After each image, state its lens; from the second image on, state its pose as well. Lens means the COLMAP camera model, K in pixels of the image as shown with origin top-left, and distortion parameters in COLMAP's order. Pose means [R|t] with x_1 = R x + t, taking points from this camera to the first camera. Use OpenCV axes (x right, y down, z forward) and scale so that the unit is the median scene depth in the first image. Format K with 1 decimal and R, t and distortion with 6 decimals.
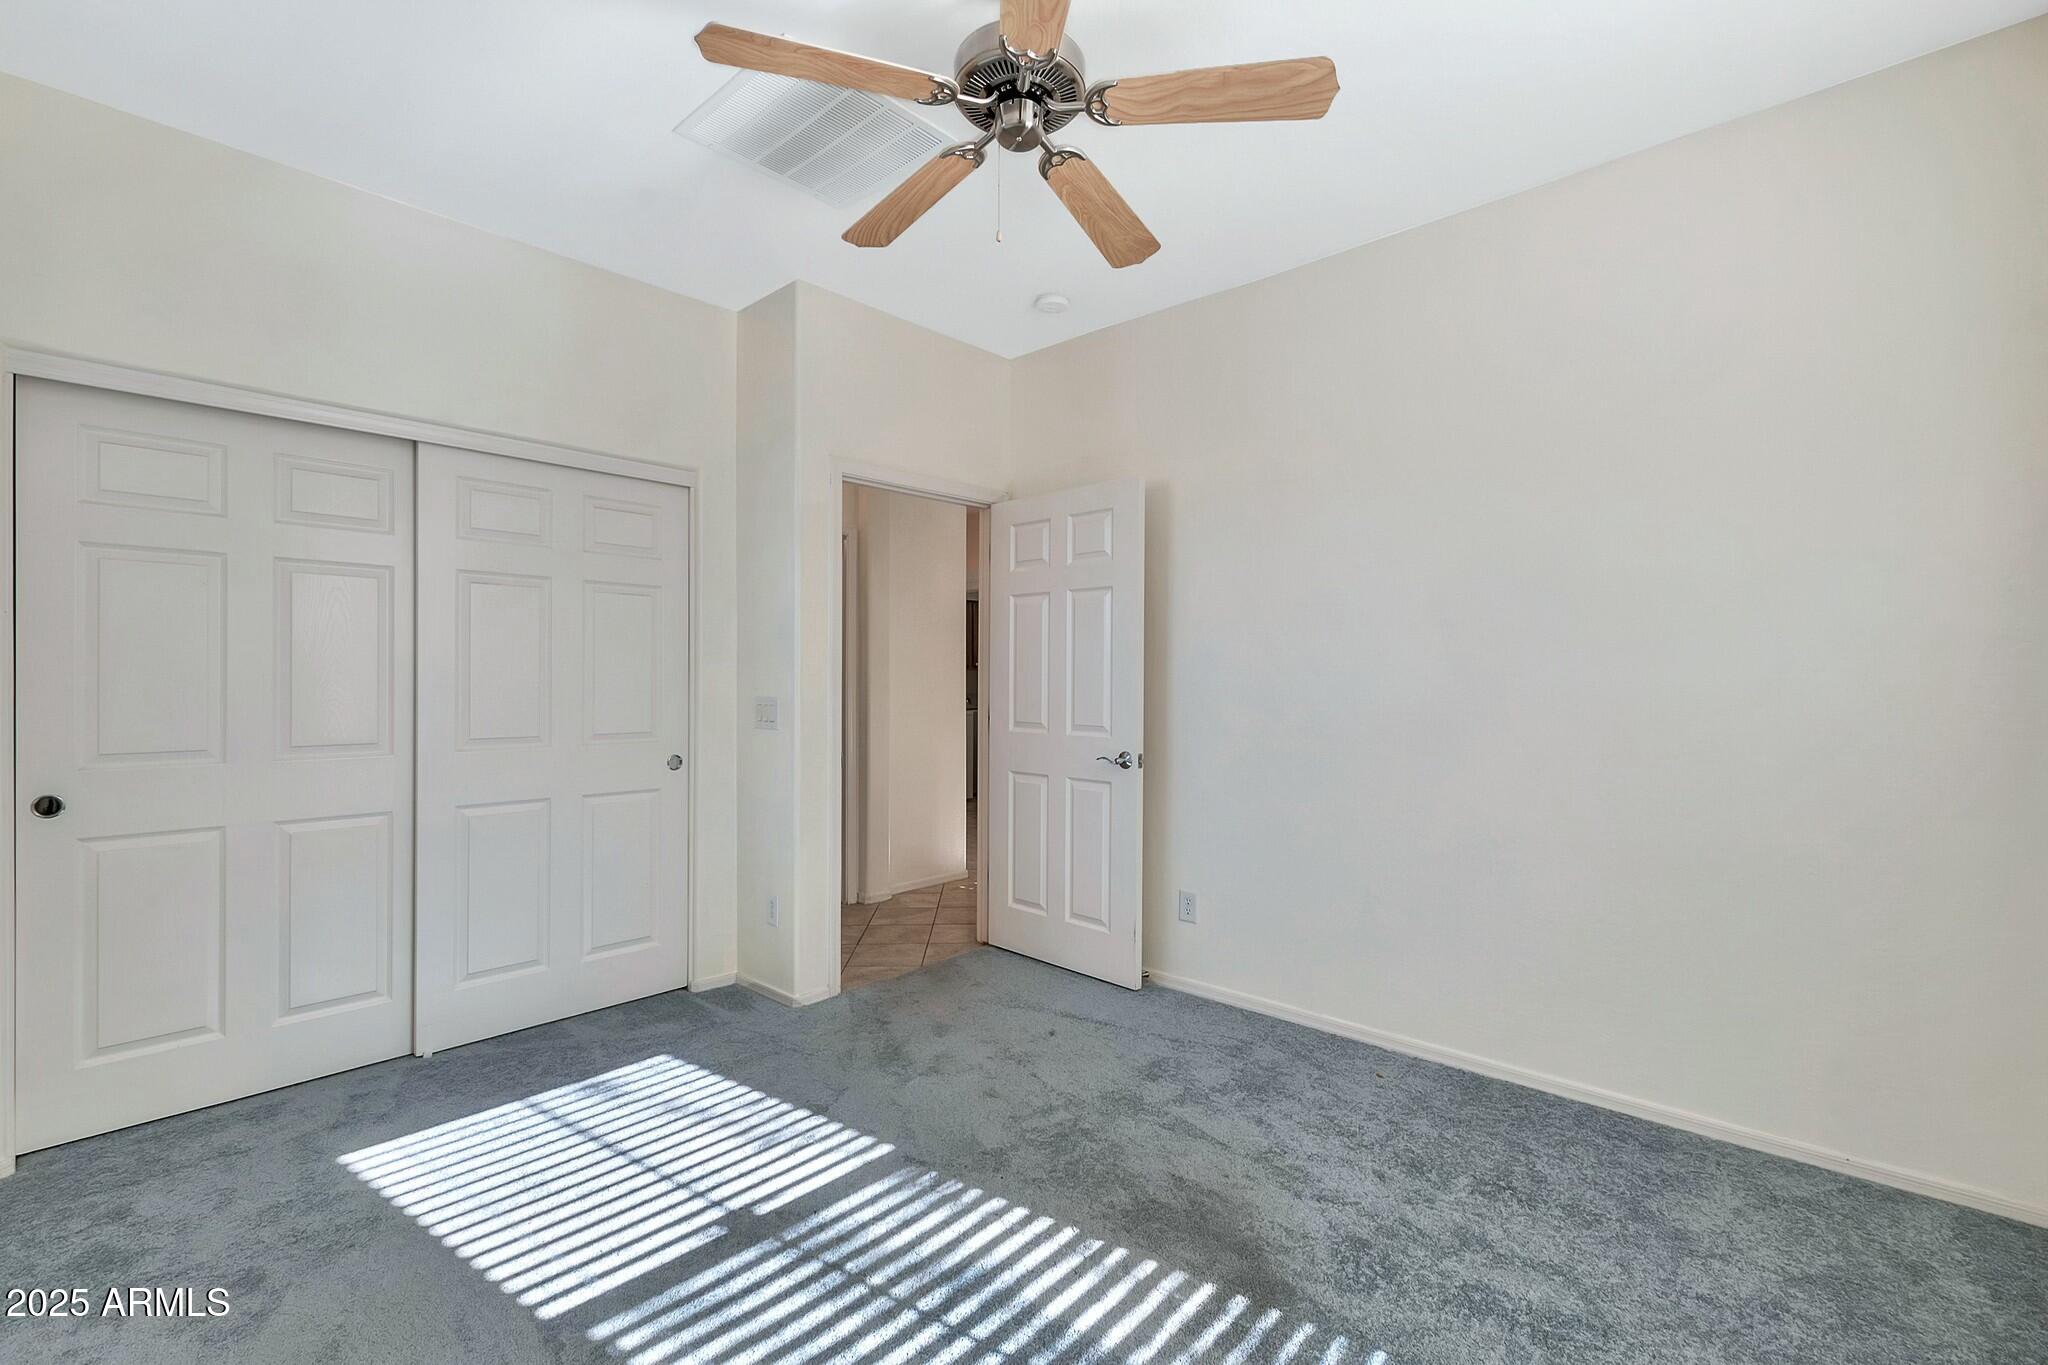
lens RADIAL K [[892.9, 0, 1032.4], [0, 892.9, 678.7], [0, 0, 1]] dist [0.002077, -0.000278]
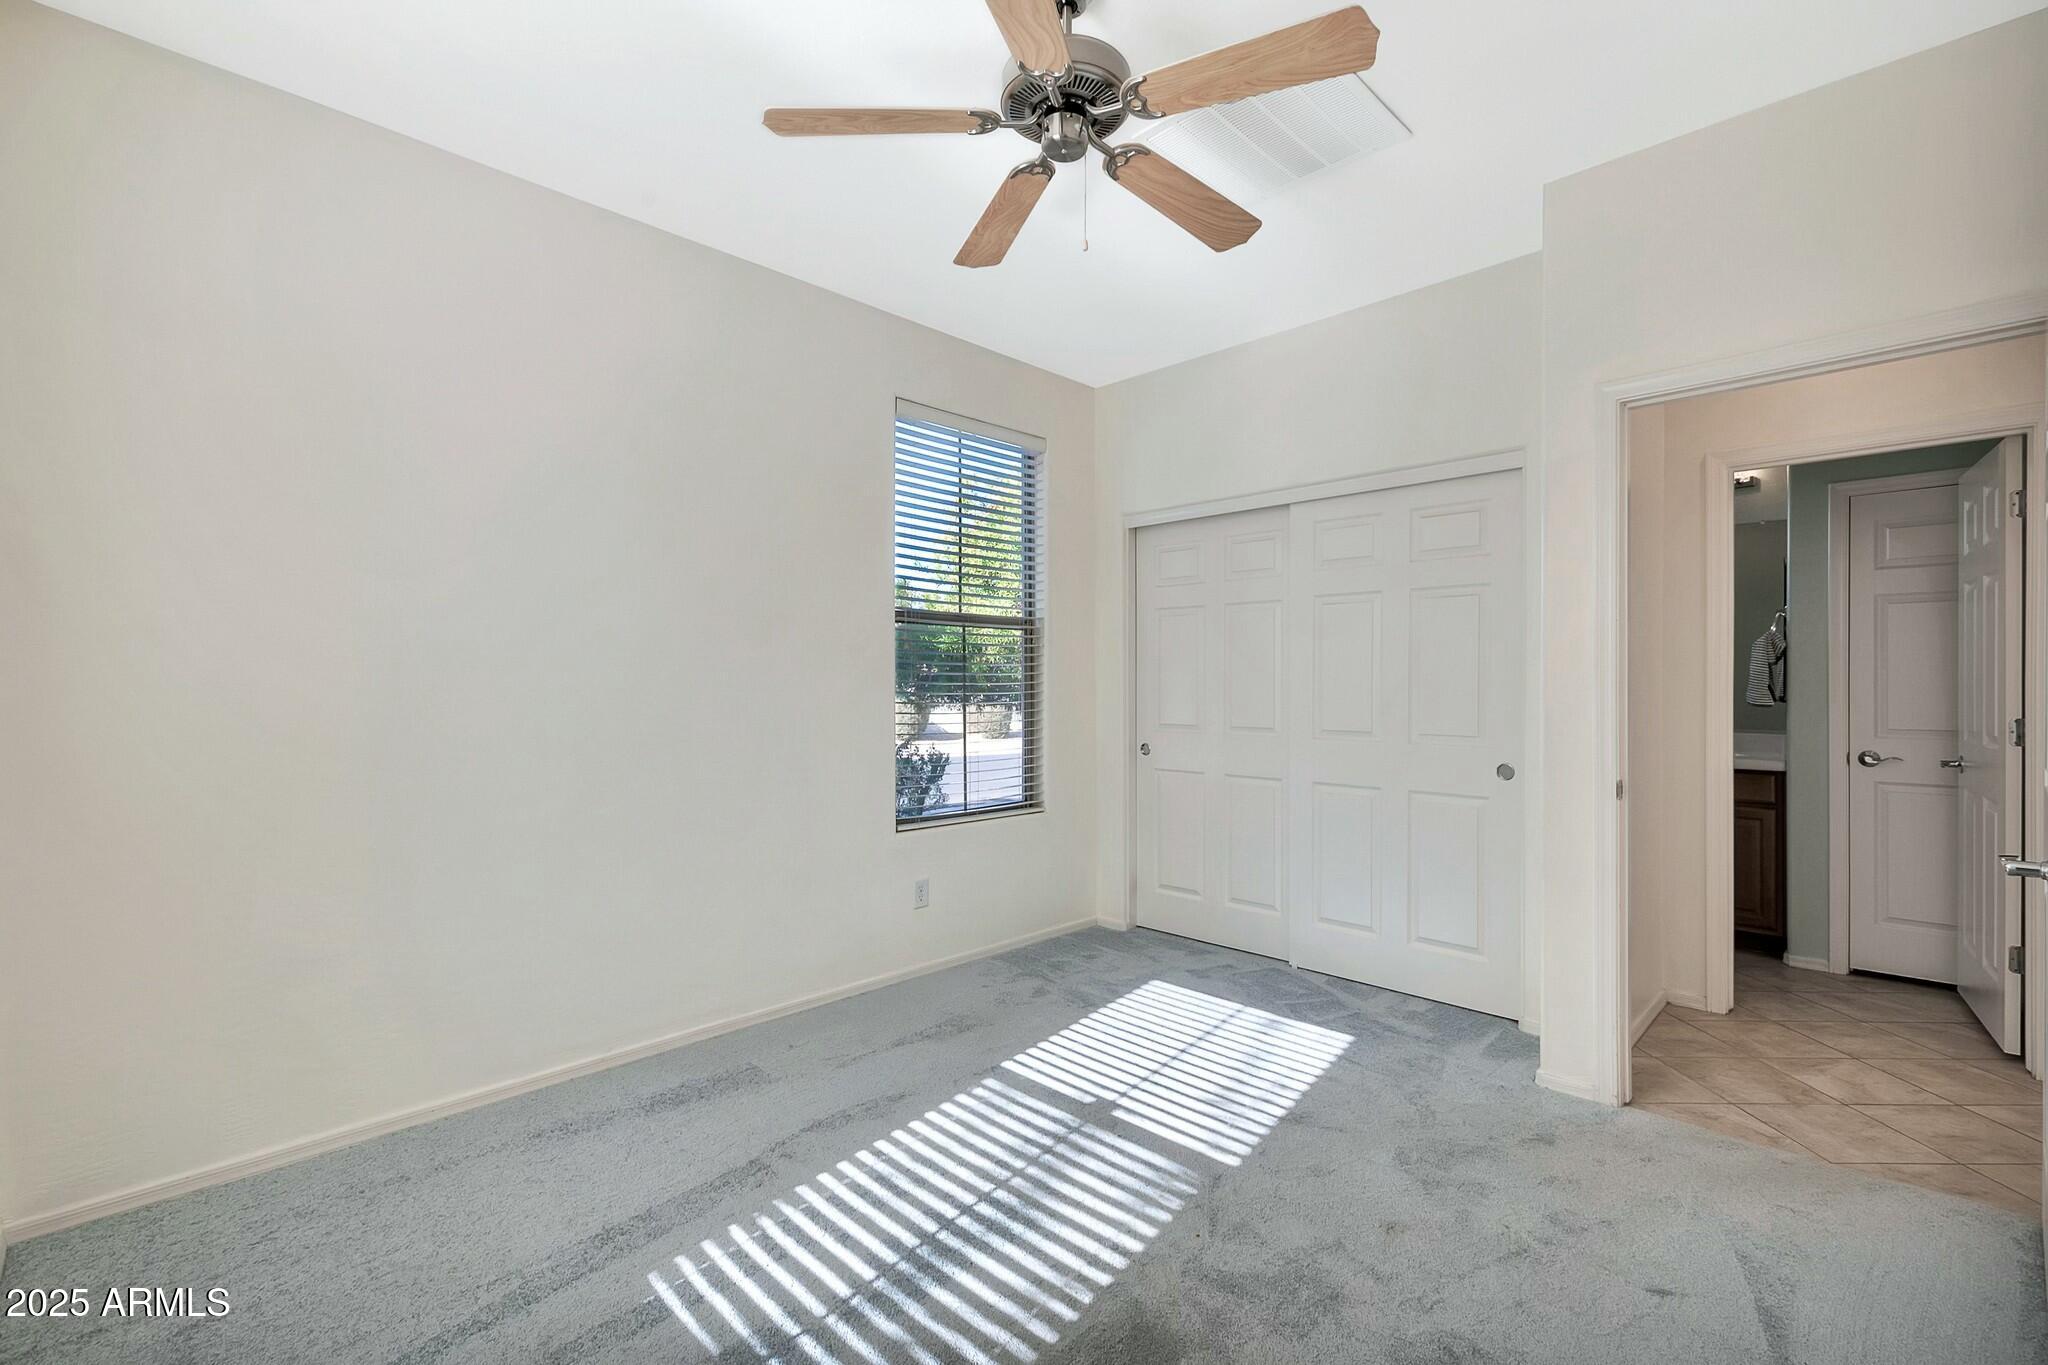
lens RADIAL K [[892.9, 0, 1012.7], [0, 892.9, 688.2], [0, 0, 1]] dist [0.002077, -0.000278]
pose [[-0.049290, 0.005986, -0.998767, 0.830425], [0.003095, 0.999978, 0.005840, 0.000753], [0.998780, -0.002803, -0.049307, 0.818309]]
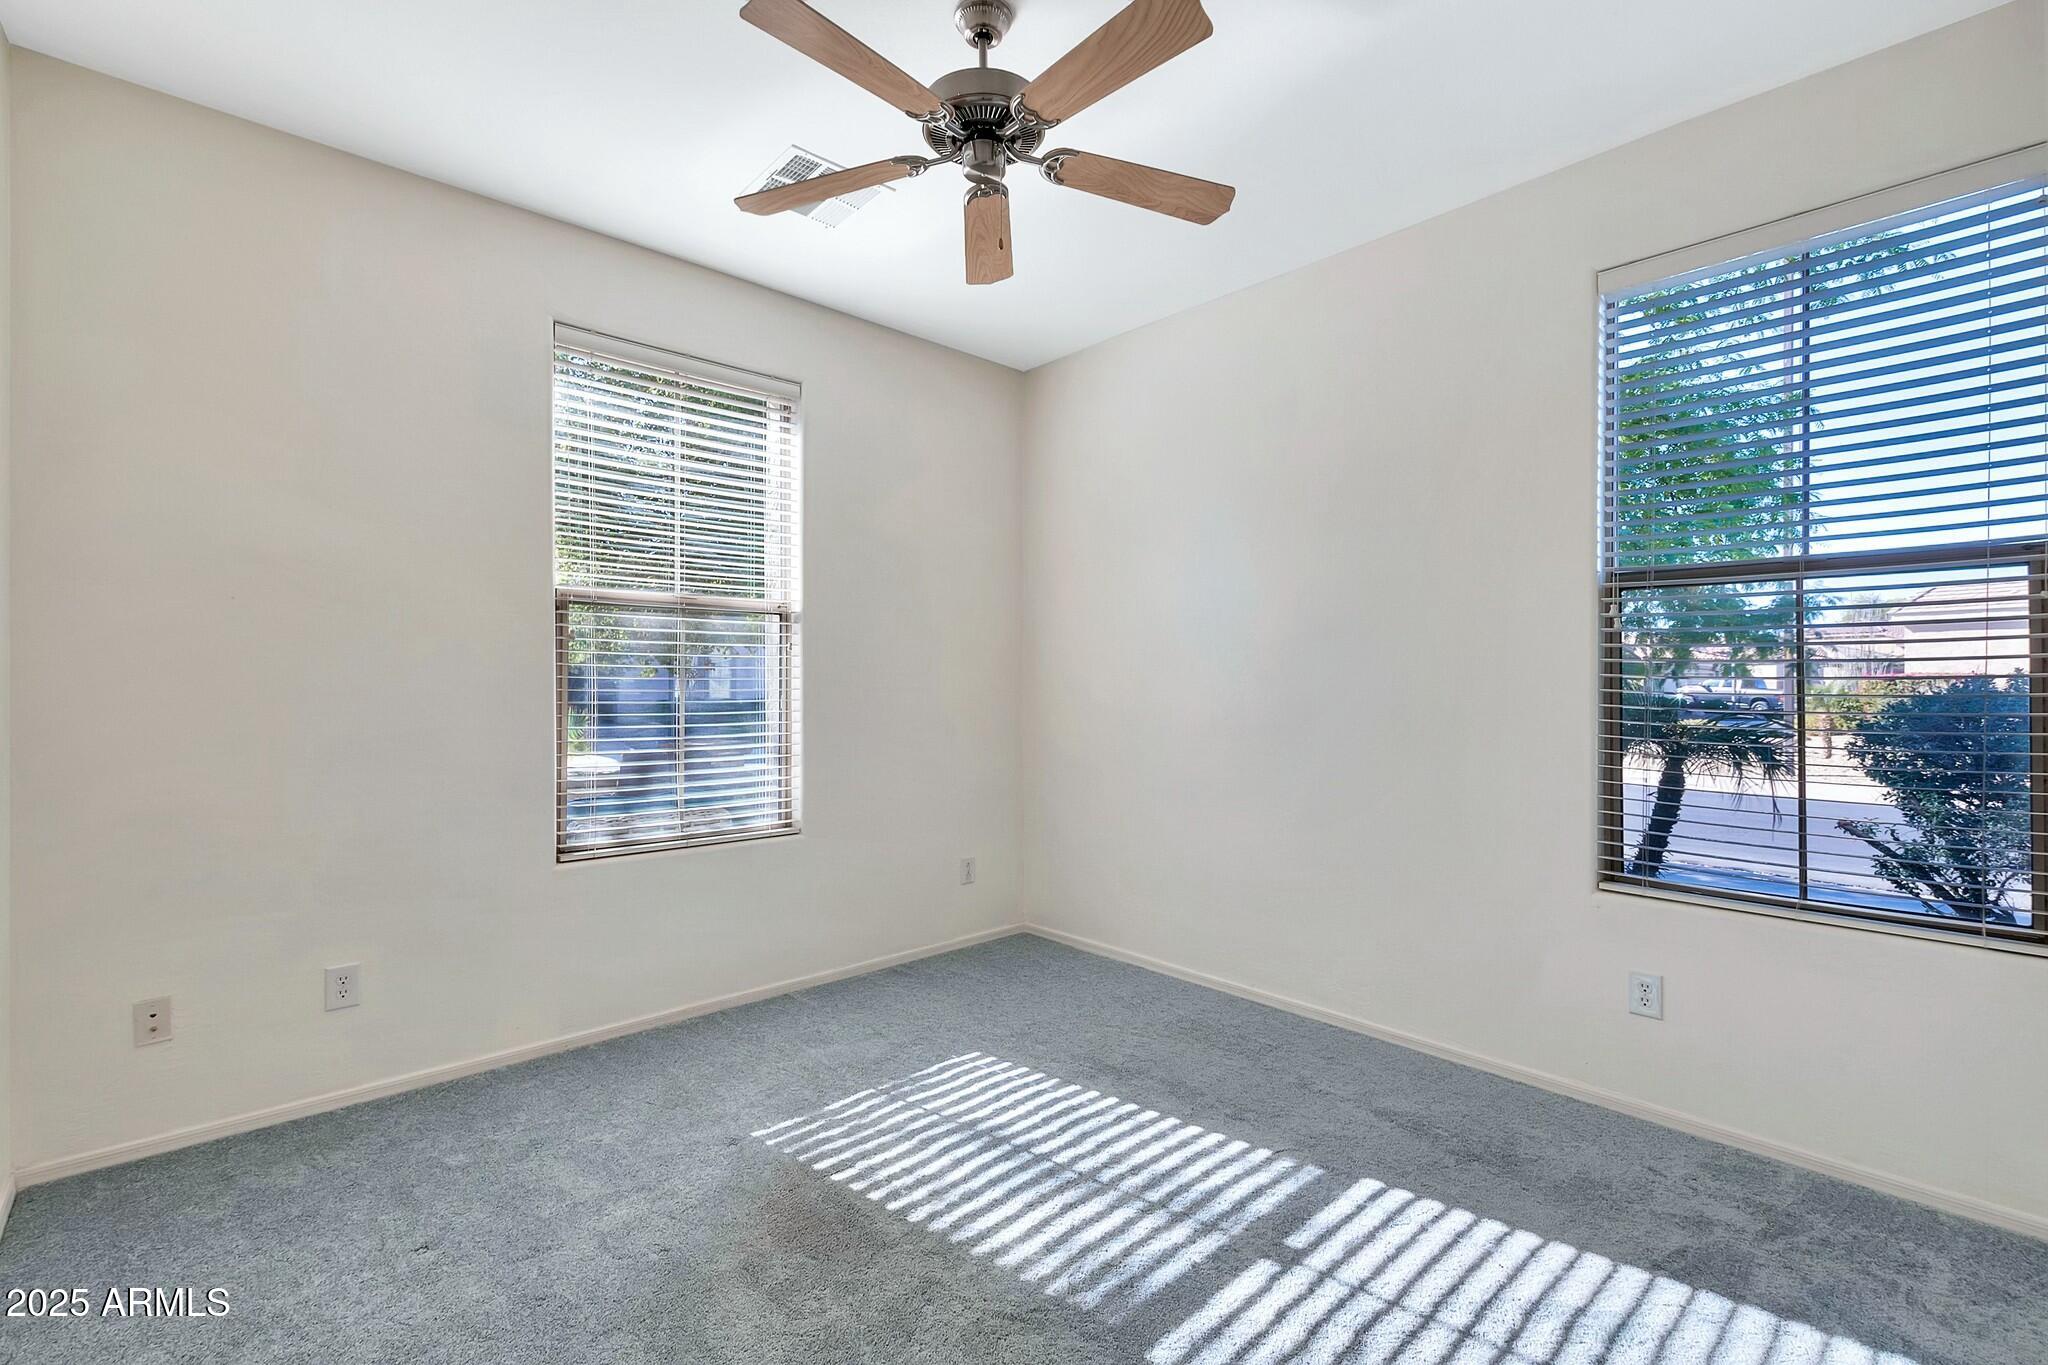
lens RADIAL K [[892.9, 0, 1006.7], [0, 892.9, 677.1], [0, 0, 1]] dist [0.002077, -0.000278]
pose [[-0.996816, -0.008668, 0.079259, -0.096468], [-0.009237, 0.999934, -0.006819, 0.014894], [-0.079195, -0.007530, -0.996831, 1.705344]]
